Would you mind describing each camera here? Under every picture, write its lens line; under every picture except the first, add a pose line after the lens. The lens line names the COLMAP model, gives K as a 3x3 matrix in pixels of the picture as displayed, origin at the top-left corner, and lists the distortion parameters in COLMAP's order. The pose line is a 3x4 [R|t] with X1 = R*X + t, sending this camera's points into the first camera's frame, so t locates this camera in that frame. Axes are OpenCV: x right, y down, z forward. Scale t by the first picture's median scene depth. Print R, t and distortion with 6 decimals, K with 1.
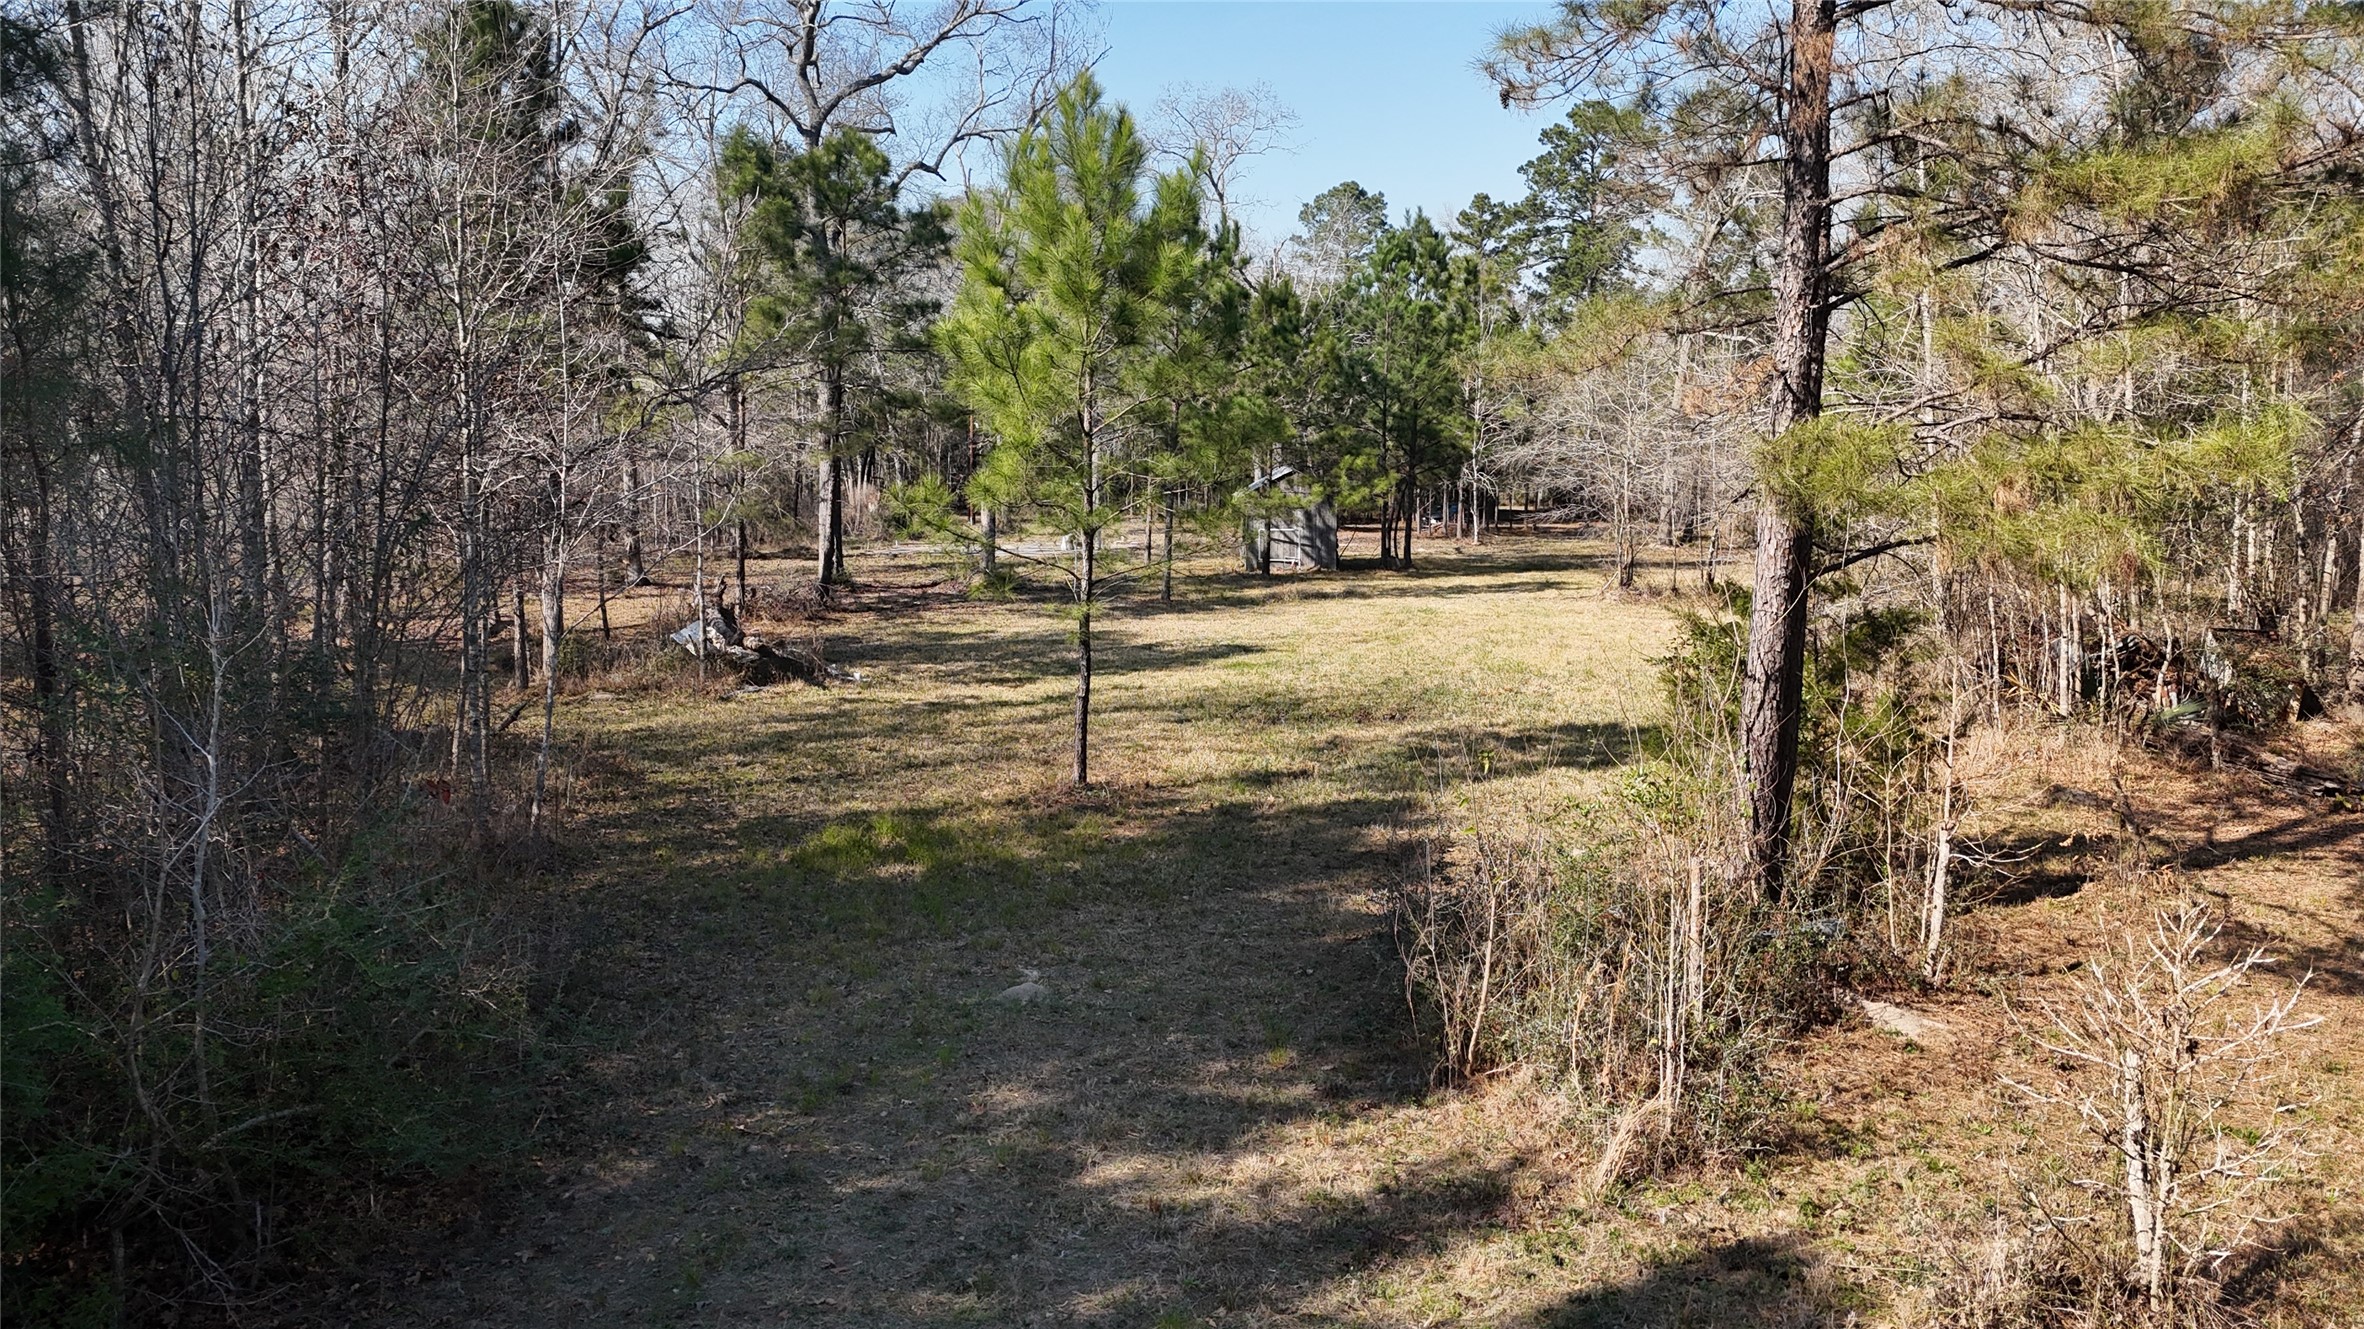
lens RADIAL K [[1795.4, 0, 1183.1], [0, 1795.4, 658.9], [0, 0, 1]] dist [0.043452, -0.049562]
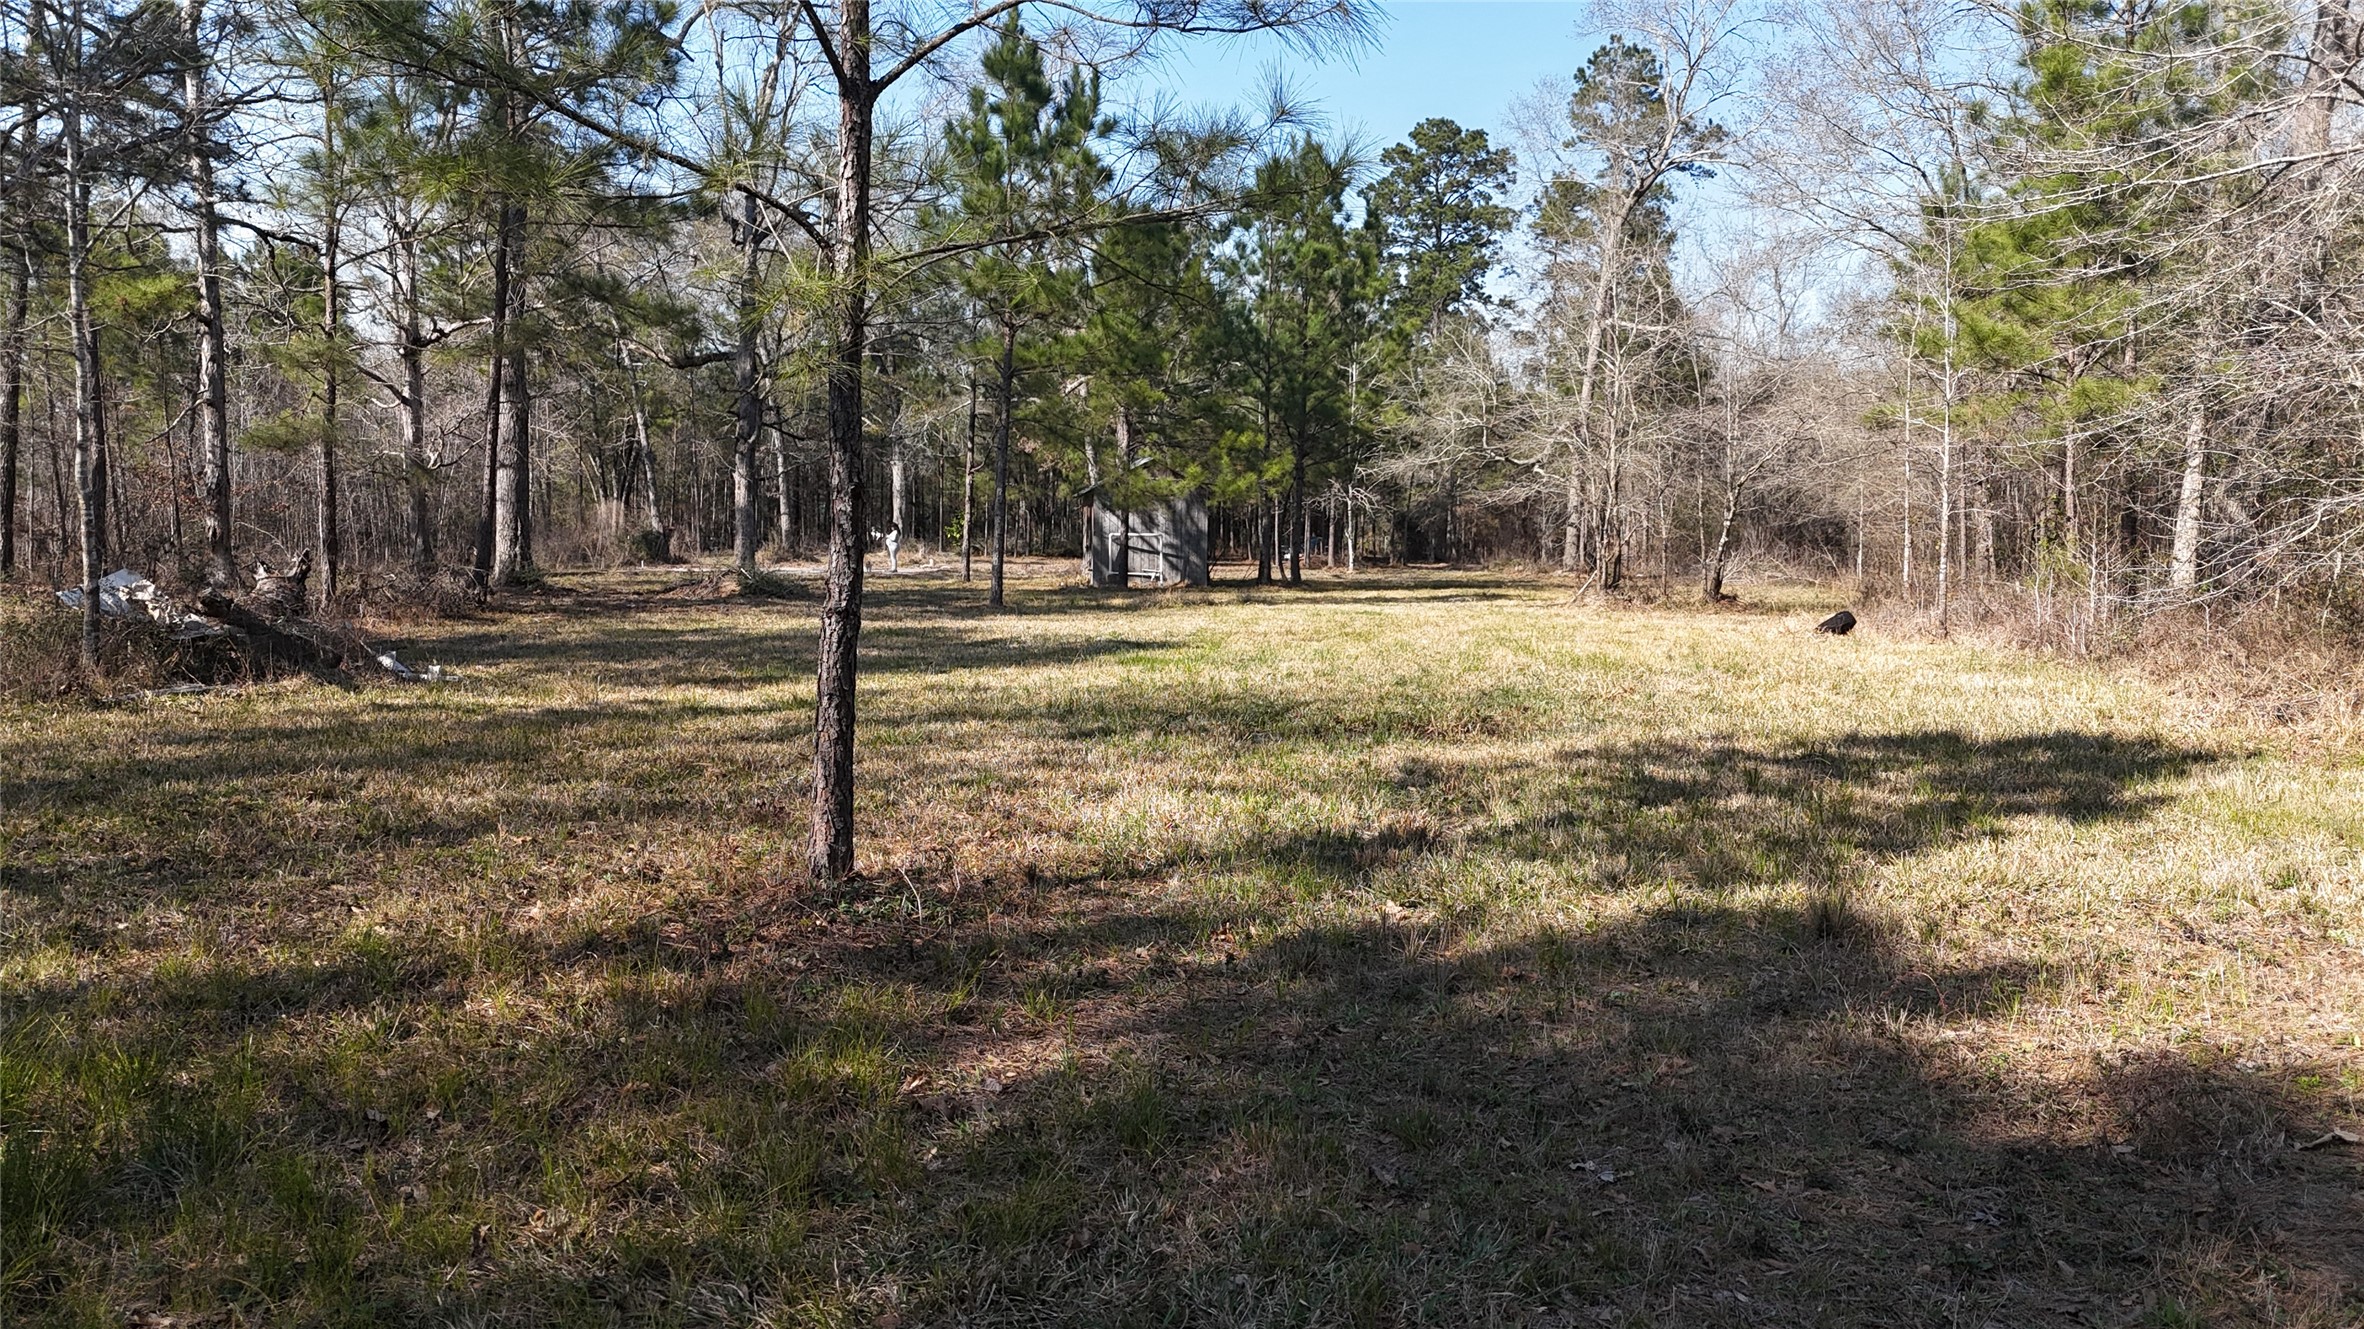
lens RADIAL K [[1795.4, 0, 1178.0], [0, 1795.4, 672.8], [0, 0, 1]] dist [0.043452, -0.049562]
pose [[0.994626, -0.005630, 0.103384, -0.012520], [0.009119, 0.999403, -0.033311, 0.019164], [-0.103135, 0.034074, 0.994084, 0.291583]]
